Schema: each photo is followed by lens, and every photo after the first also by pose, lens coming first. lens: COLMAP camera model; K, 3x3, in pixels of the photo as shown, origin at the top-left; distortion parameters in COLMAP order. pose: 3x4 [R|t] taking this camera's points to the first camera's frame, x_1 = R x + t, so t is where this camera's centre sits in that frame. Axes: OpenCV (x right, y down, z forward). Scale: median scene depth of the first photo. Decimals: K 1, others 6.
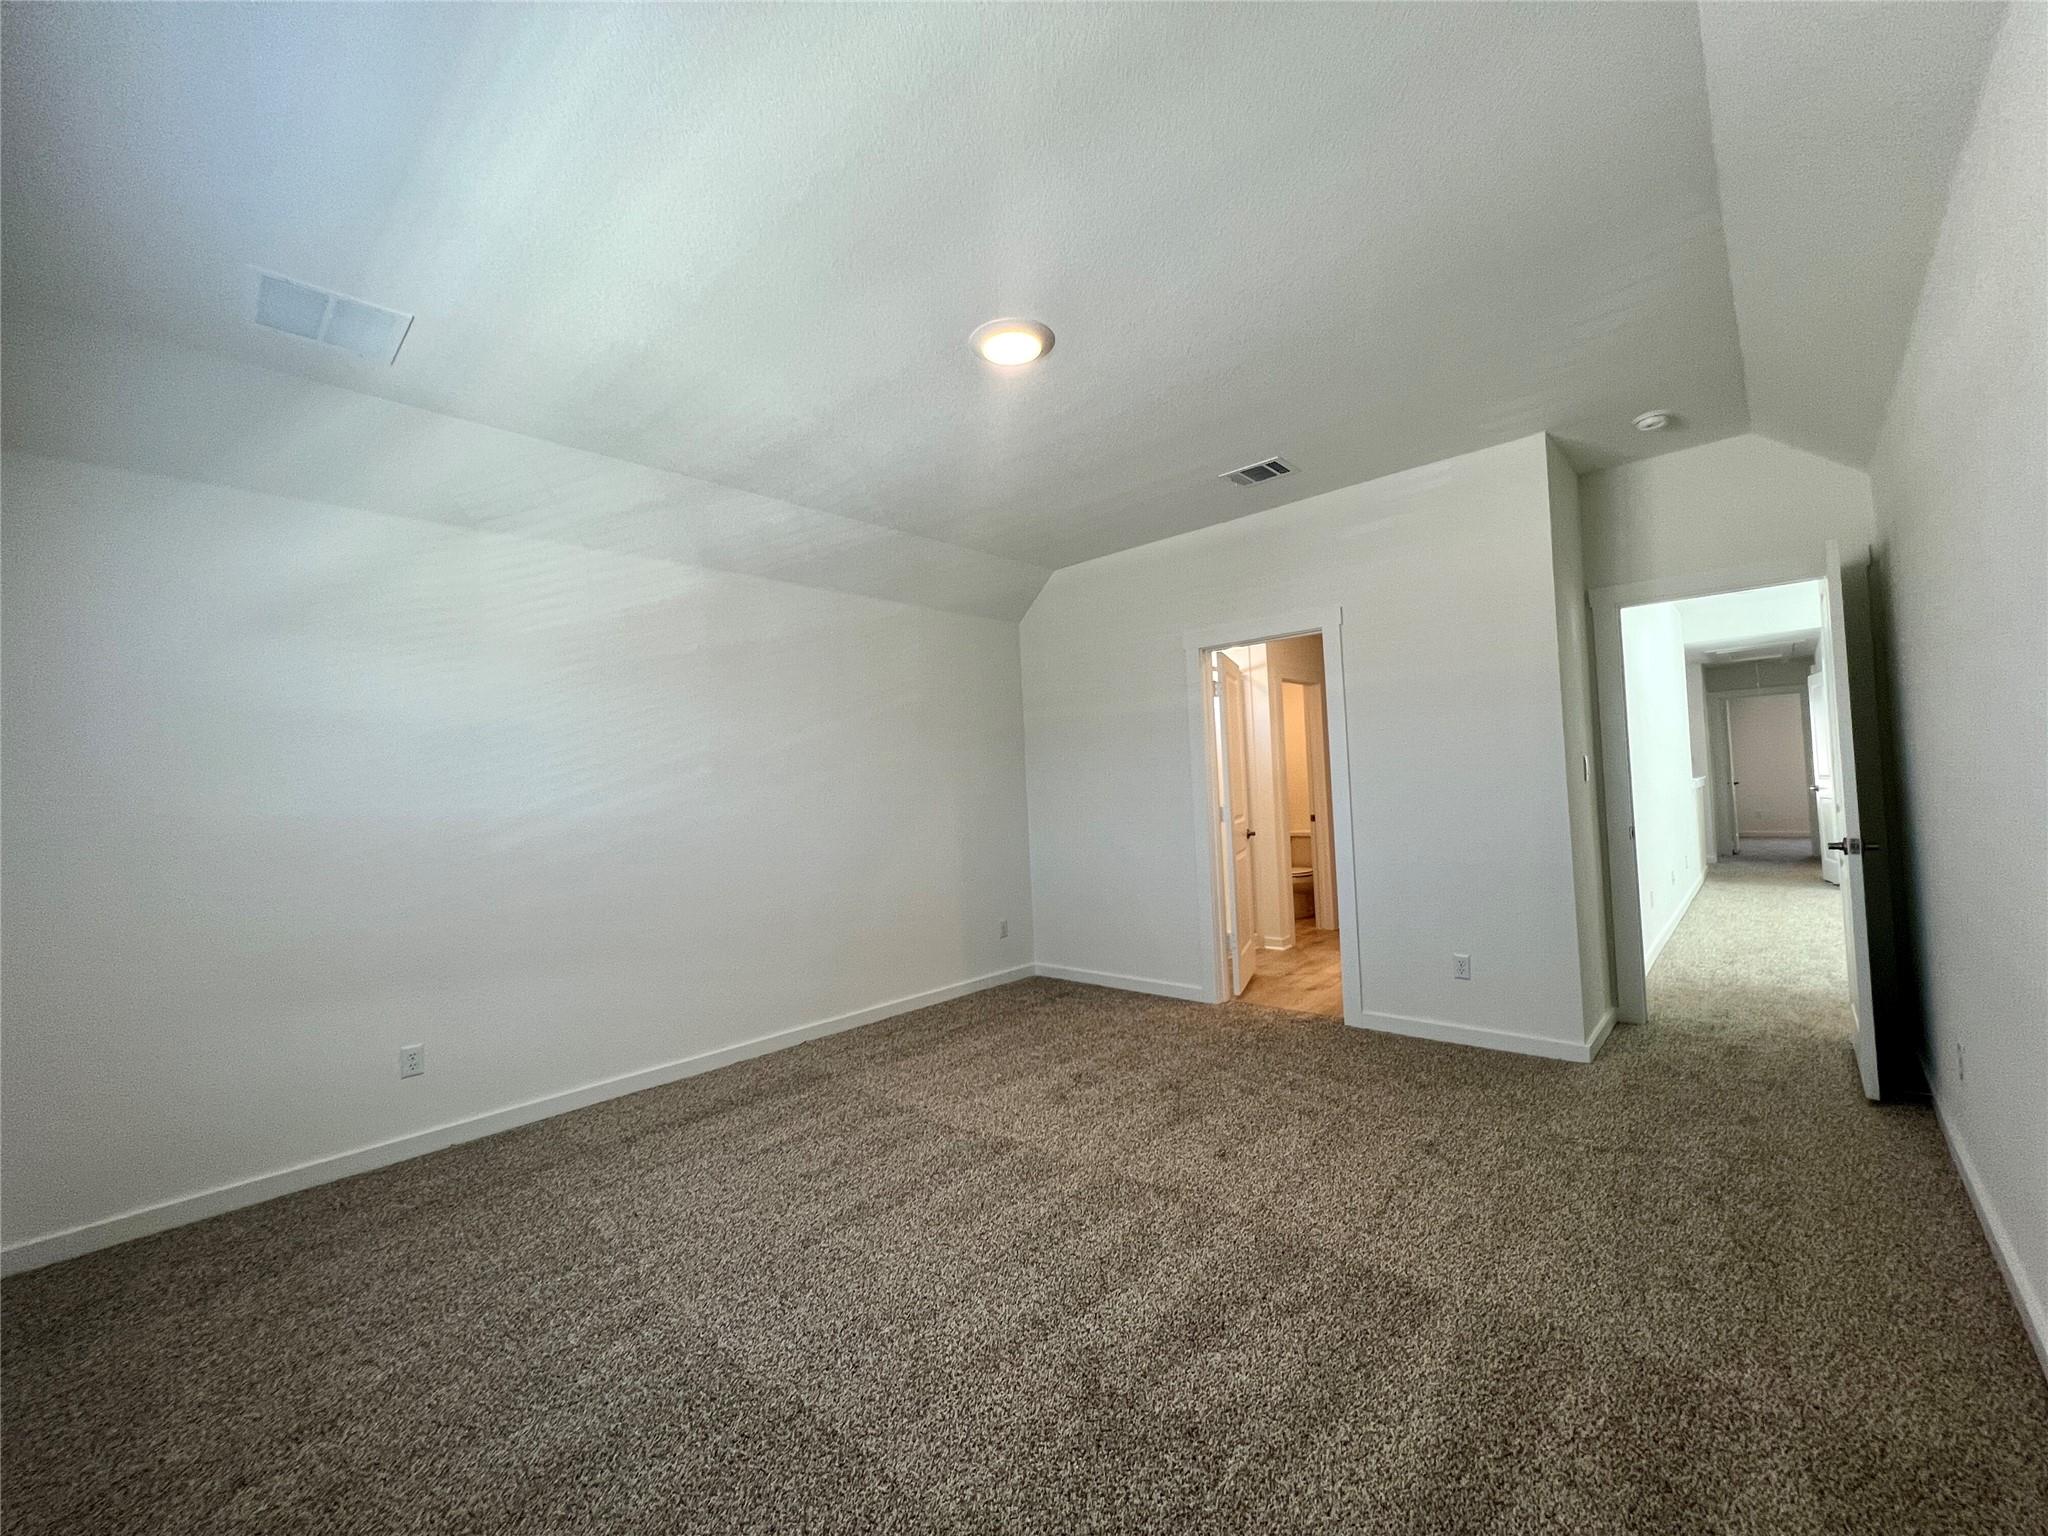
lens RADIAL K [[800.4, 0, 973.4], [0, 800.4, 771.0], [0, 0, 1]] dist [0.000149, 0.000003]
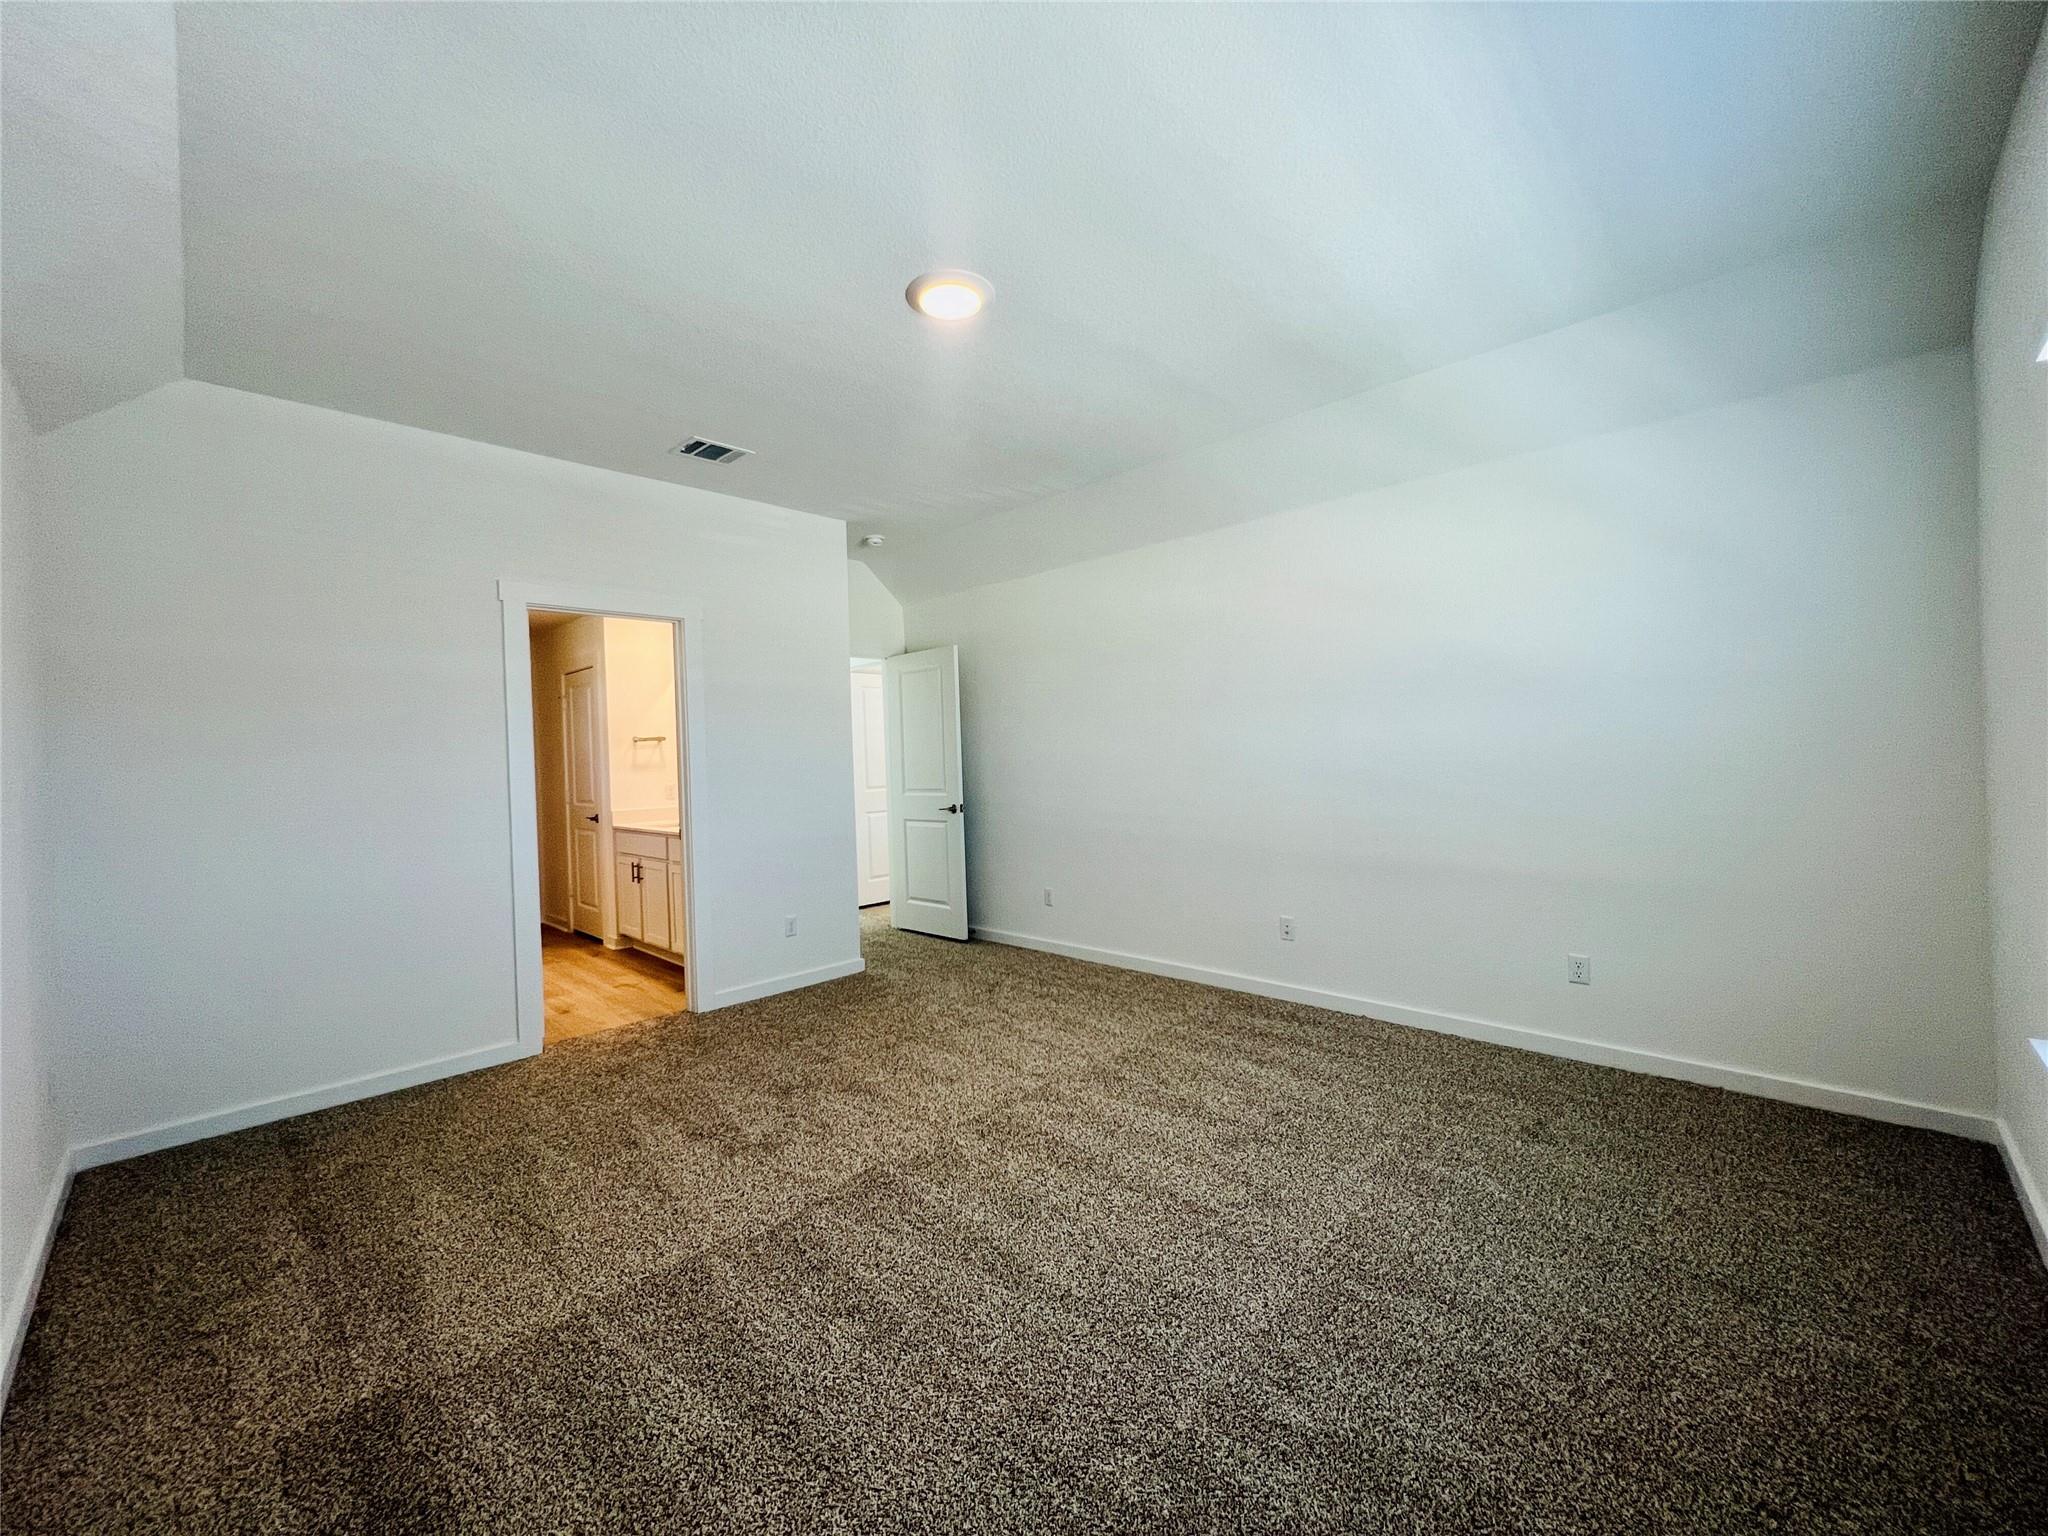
lens RADIAL K [[806.5, 0, 1050.7], [0, 806.5, 764.7], [0, 0, 1]] dist [-0.000611, -0.000177]
pose [[-0.002943, 0.035815, 0.999354, -0.613448], [0.007686, 0.999330, -0.035792, 0.046114], [-0.999966, 0.007576, -0.003216, 0.599677]]
